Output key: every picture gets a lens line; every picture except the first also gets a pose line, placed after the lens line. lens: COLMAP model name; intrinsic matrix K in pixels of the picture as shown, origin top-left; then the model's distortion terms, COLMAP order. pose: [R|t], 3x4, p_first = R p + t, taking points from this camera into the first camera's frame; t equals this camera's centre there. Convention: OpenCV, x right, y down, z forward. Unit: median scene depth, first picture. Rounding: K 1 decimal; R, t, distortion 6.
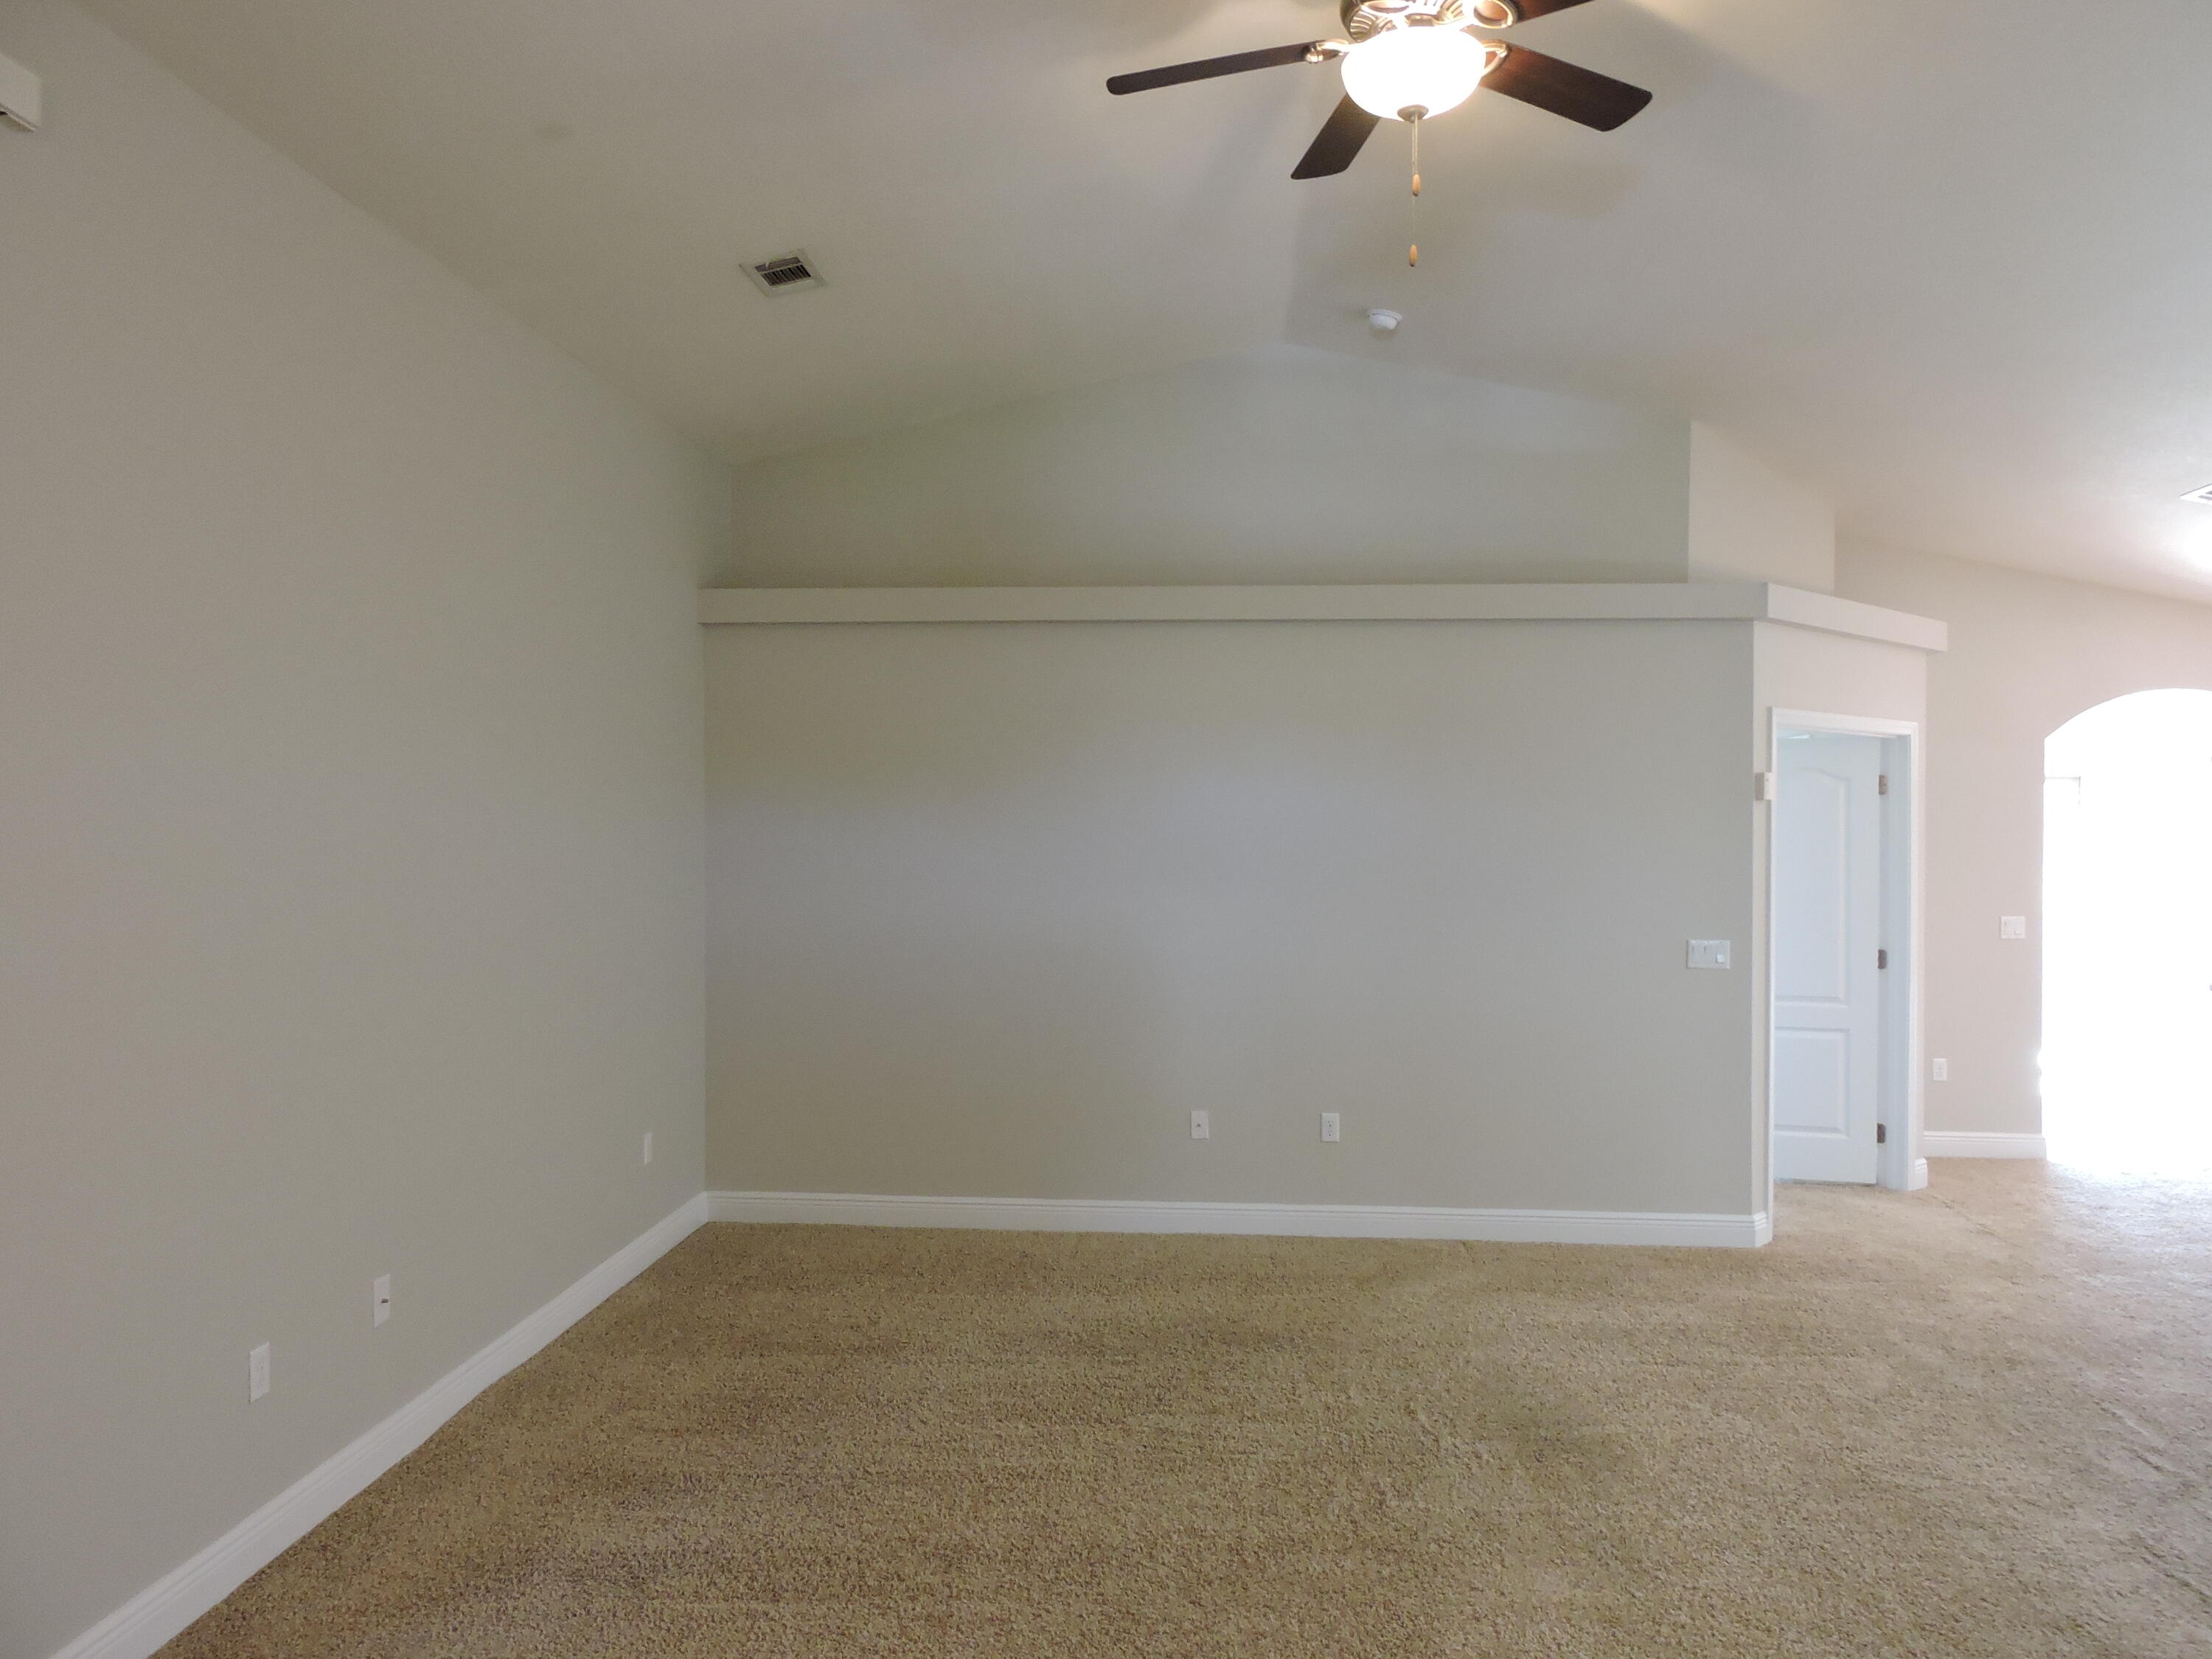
lens RADIAL K [[1587.8, 0, 1111.5], [0, 1587.8, 830.6], [0, 0, 1]] dist [0.001713, -0.000165]
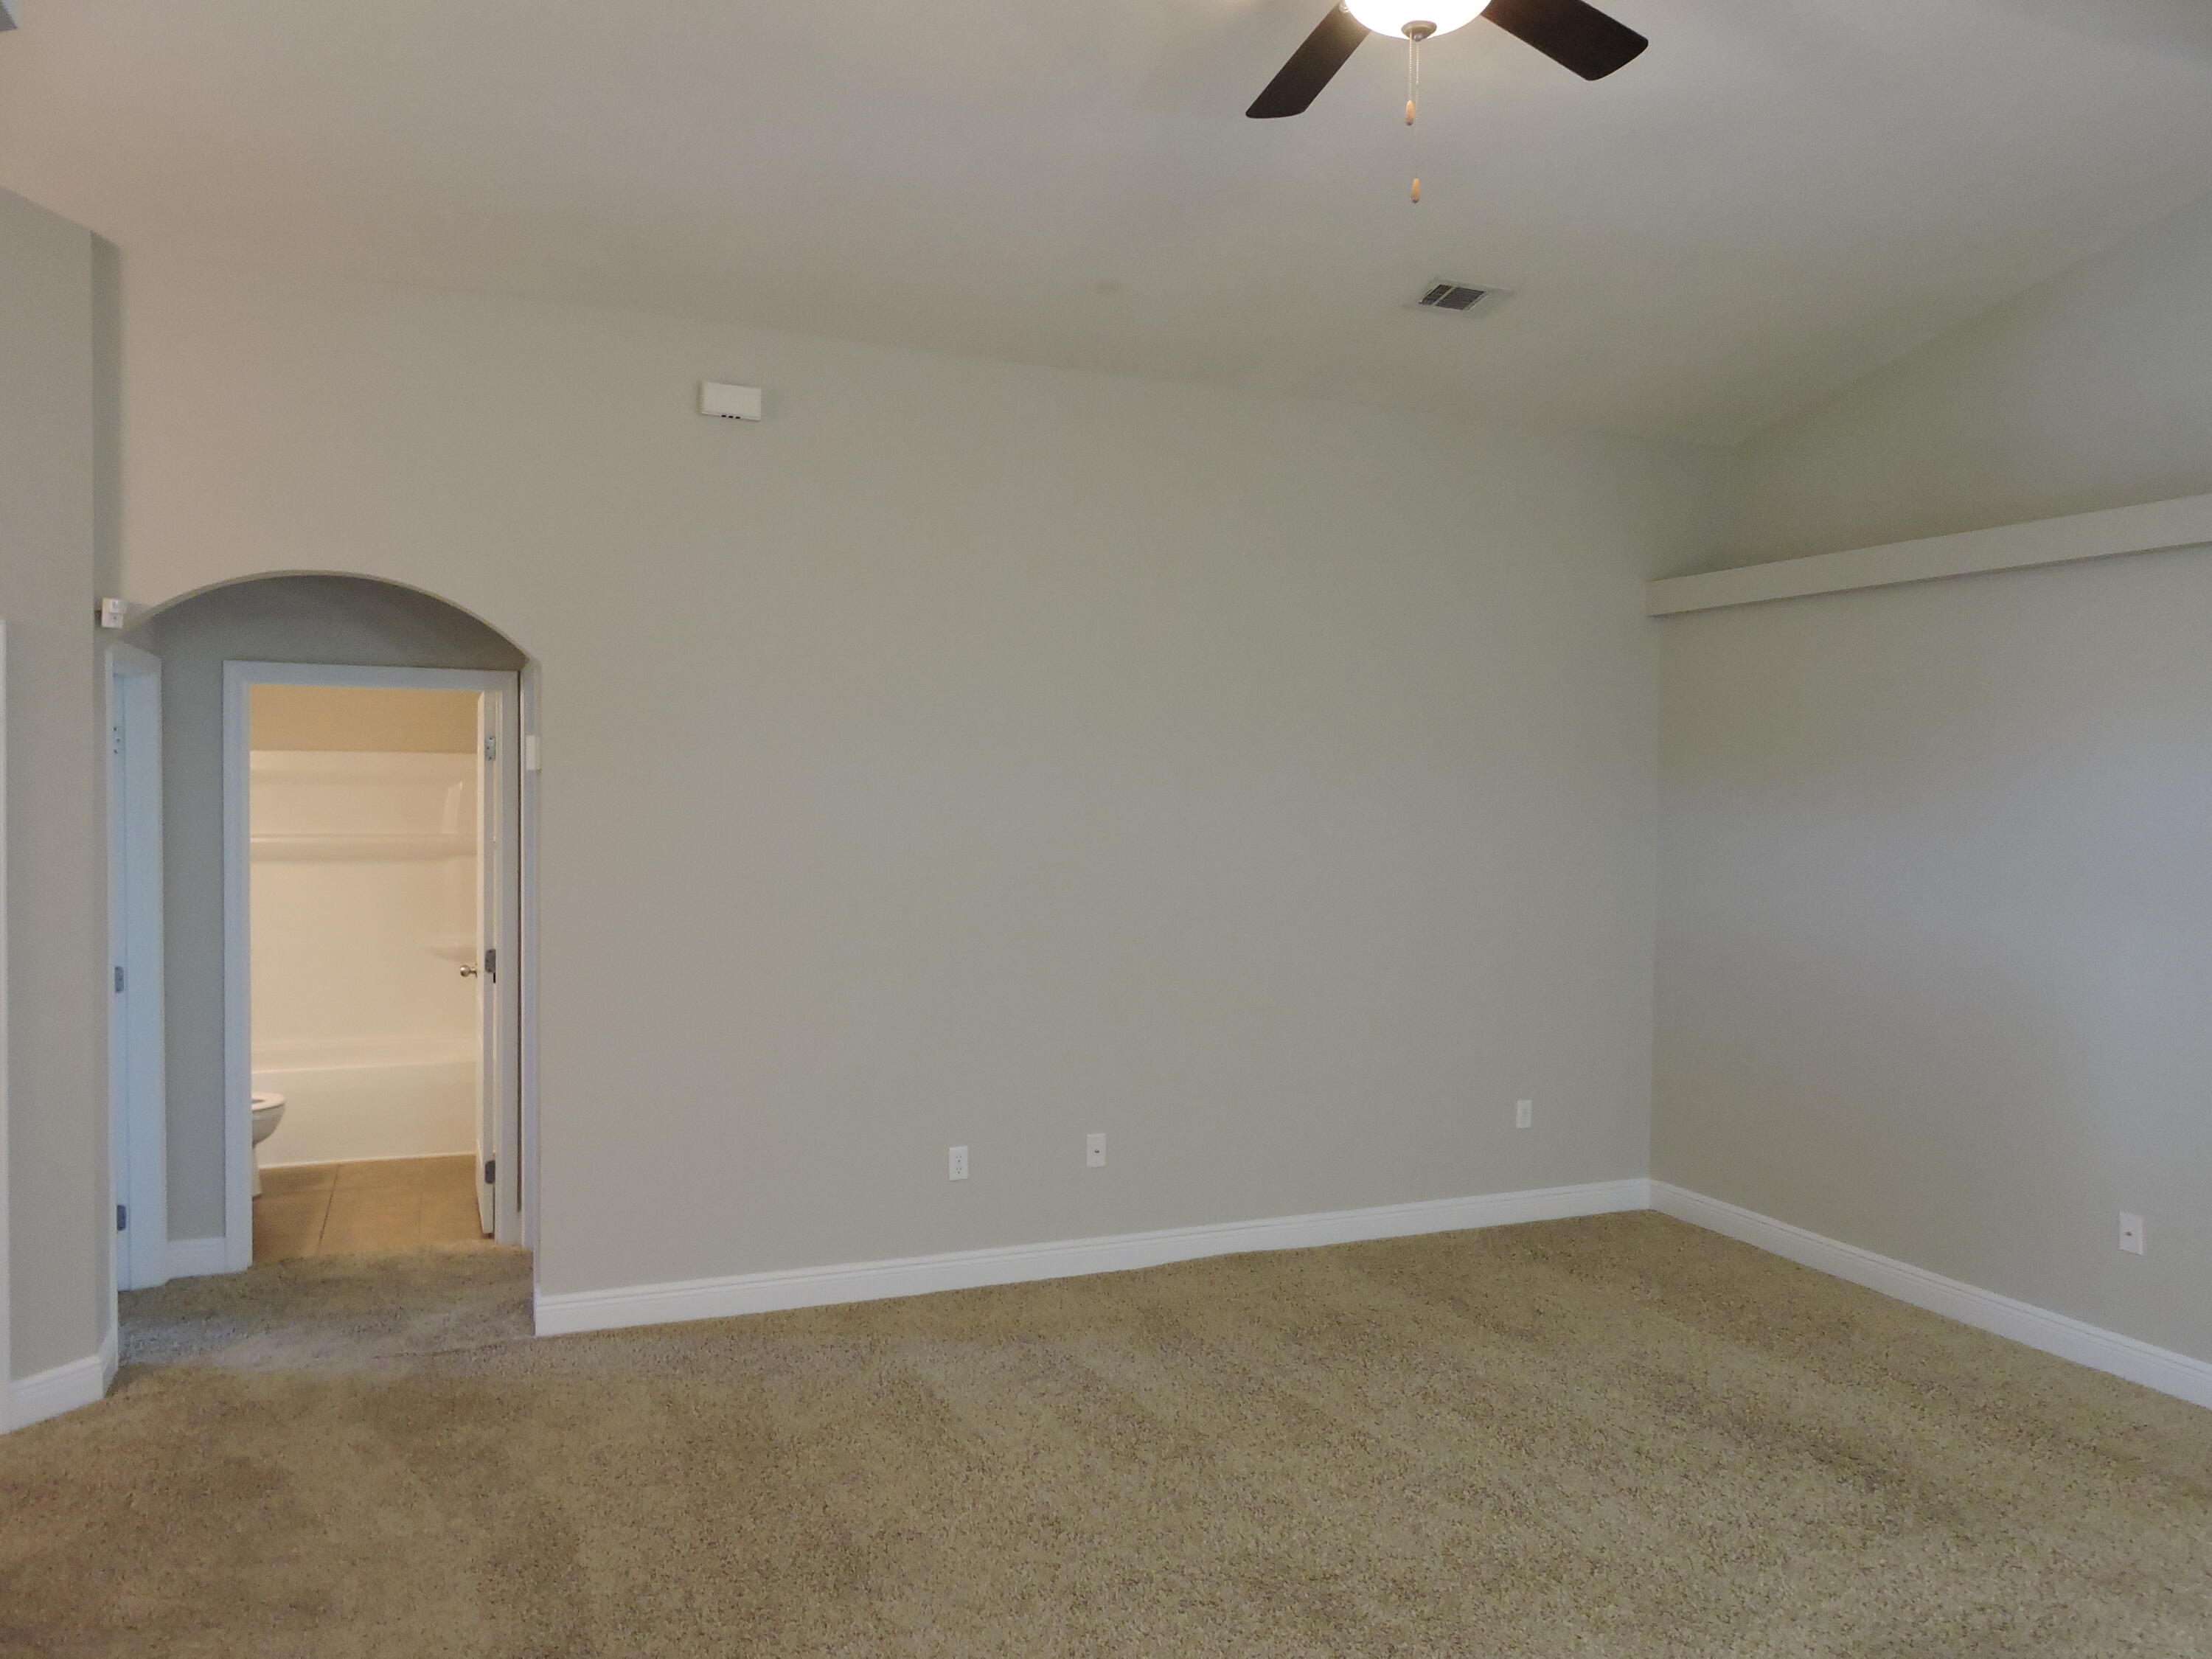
lens RADIAL K [[1587.8, 0, 1111.5], [0, 1587.8, 830.6], [0, 0, 1]] dist [0.001713, -0.000165]
pose [[0.459589, 0.028235, -0.887683, 0.616652], [-0.020254, 0.999568, 0.021307, -0.011130], [0.887901, 0.008186, 0.459963, 0.295553]]
